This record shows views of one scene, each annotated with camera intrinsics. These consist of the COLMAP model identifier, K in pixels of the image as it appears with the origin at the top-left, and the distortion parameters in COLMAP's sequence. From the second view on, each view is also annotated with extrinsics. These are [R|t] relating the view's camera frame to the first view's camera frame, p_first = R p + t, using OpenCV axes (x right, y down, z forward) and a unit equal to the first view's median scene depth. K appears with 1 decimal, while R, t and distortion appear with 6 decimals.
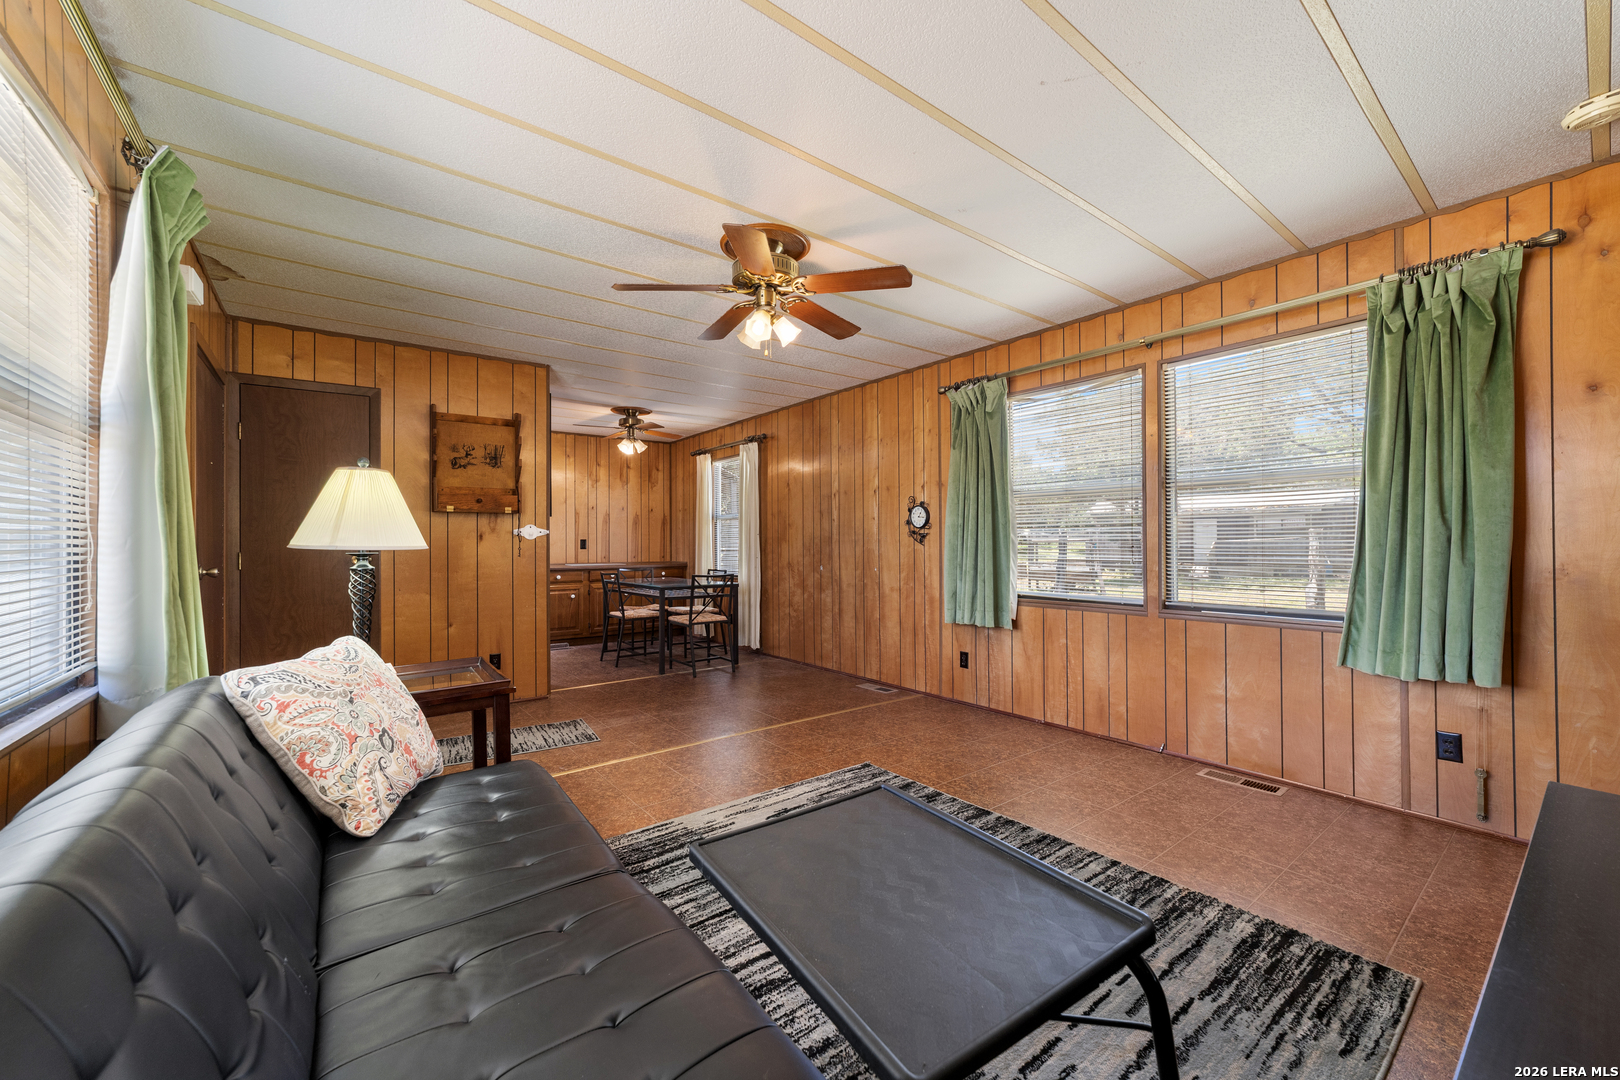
lens RADIAL K [[623.8, 0, 811.5], [0, 623.8, 540.6], [0, 0, 1]] dist [-0.012575, 0.000070]
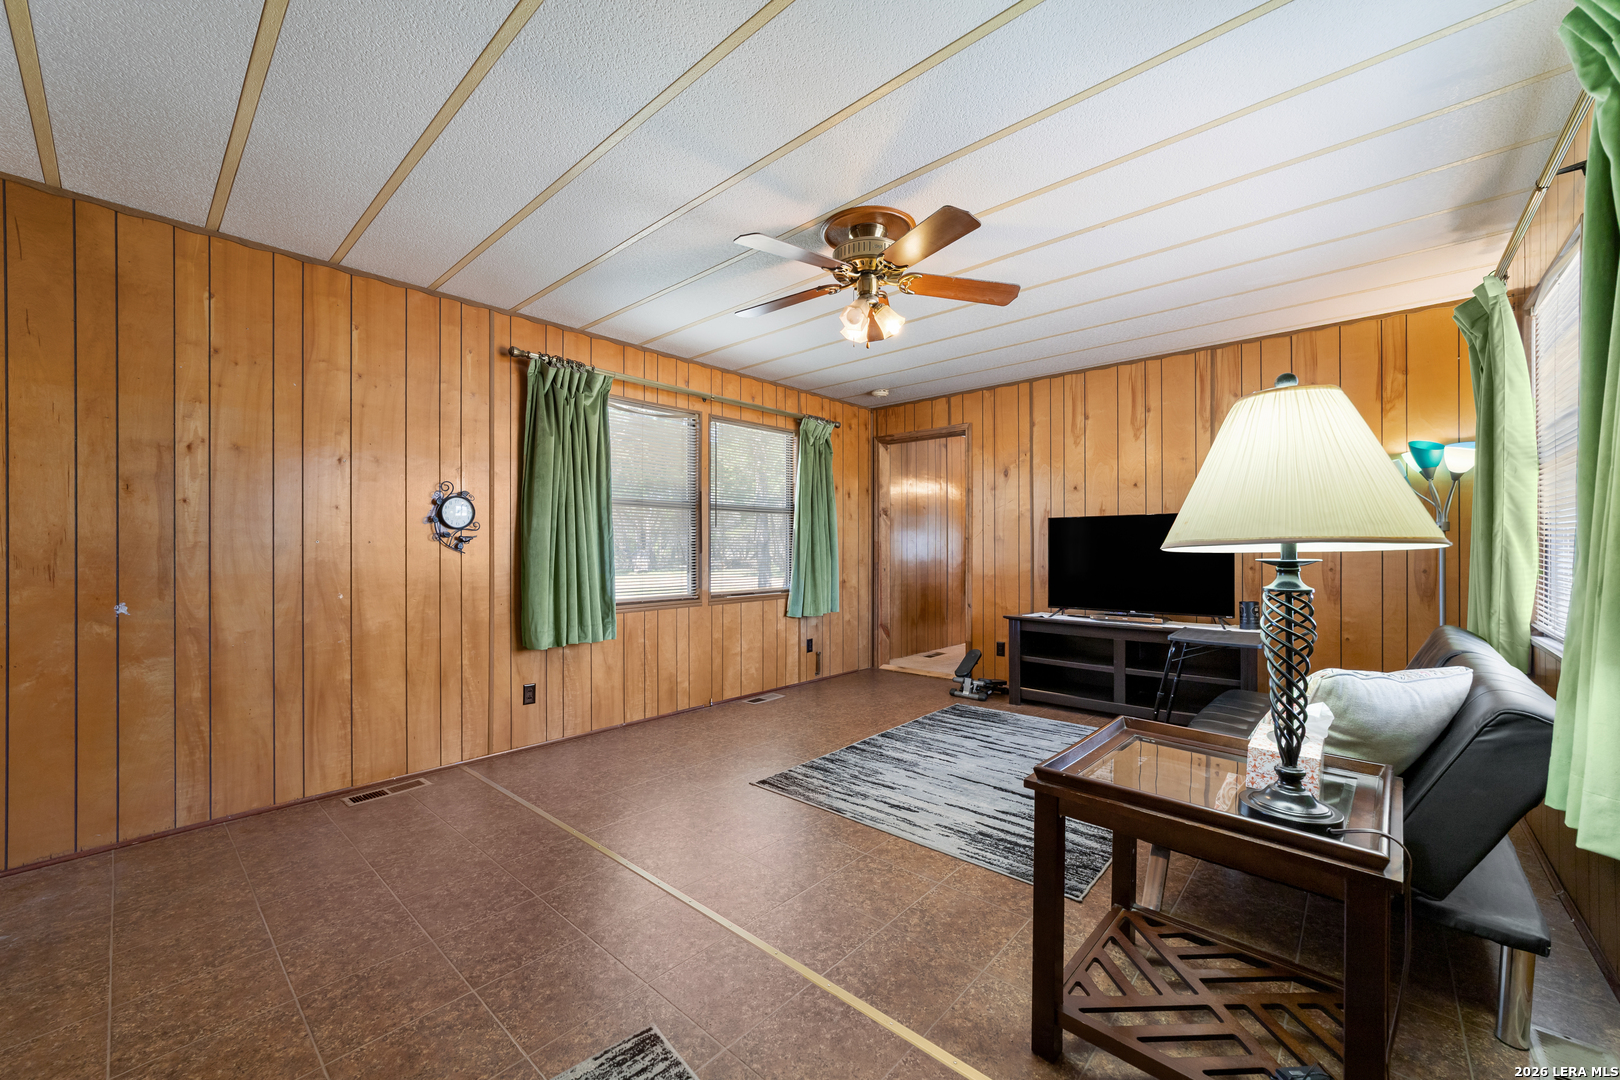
lens RADIAL K [[623.8, 0, 810.3], [0, 623.8, 548.5], [0, 0, 1]] dist [-0.012575, 0.000070]
pose [[-0.177577, 0.004503, 0.984097, -0.714569], [-0.000440, 0.999989, -0.004655, 0.006017], [-0.984107, -0.001259, -0.177573, 0.910287]]
